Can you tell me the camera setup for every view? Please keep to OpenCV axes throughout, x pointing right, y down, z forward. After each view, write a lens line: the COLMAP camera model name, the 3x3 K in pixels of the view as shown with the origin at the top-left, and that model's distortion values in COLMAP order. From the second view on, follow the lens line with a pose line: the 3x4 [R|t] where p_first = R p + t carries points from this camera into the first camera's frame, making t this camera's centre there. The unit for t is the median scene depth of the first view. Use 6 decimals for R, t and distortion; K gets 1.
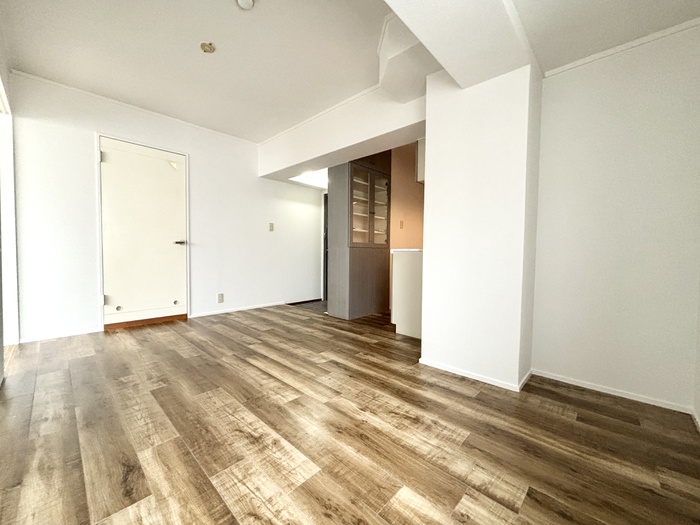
lens RADIAL K [[281.7, 0, 349.5], [0, 281.7, 267.3], [0, 0, 1]] dist [-0.005575, 0.000053]
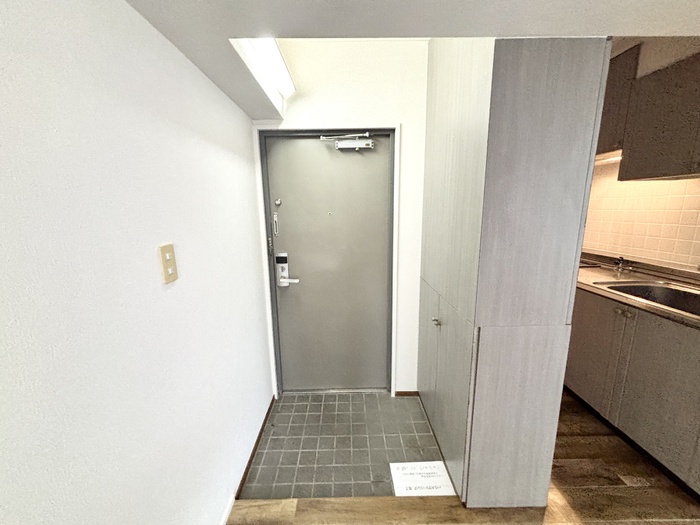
lens RADIAL K [[281.7, 0, 349.0], [0, 281.7, 265.0], [0, 0, 1]] dist [-0.005575, 0.000053]
pose [[0.719309, -0.162753, 0.675356, -0.613189], [0.060746, 0.983181, 0.172235, -0.323495], [-0.692029, -0.082864, 0.717098, 1.444847]]
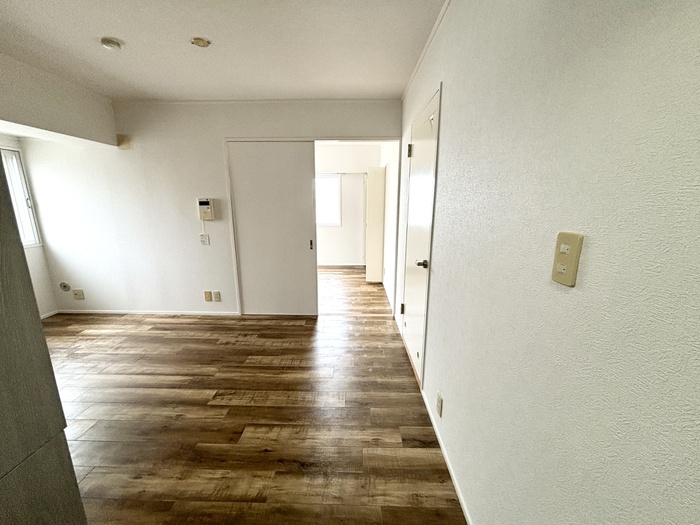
lens RADIAL K [[281.7, 0, 349.0], [0, 281.7, 260.2], [0, 0, 1]] dist [-0.005575, 0.000053]
pose [[-0.742045, 0.121063, -0.659328, -0.169473], [-0.042671, 0.973032, 0.226689, -0.327266], [0.668991, 0.196348, -0.716867, 1.962829]]
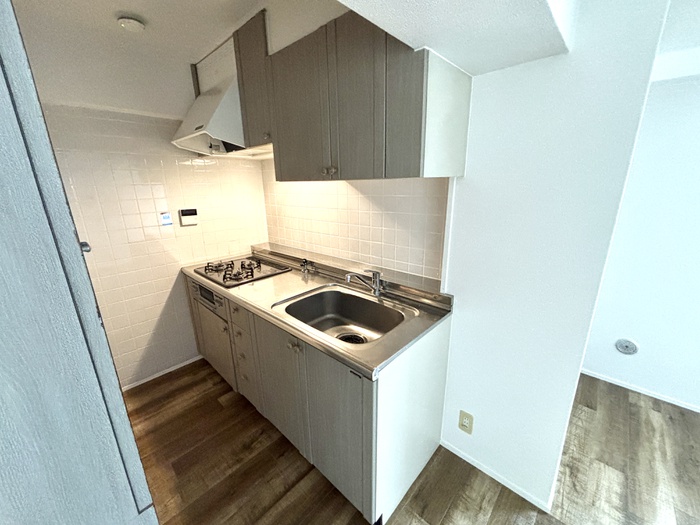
lens RADIAL K [[281.7, 0, 347.6], [0, 281.7, 262.2], [0, 0, 1]] dist [-0.005575, 0.000053]
pose [[0.002185, -0.281363, 0.959599, -0.177192], [0.061449, 0.957826, 0.280703, -0.370330], [-0.998108, 0.058353, 0.019382, 1.333063]]
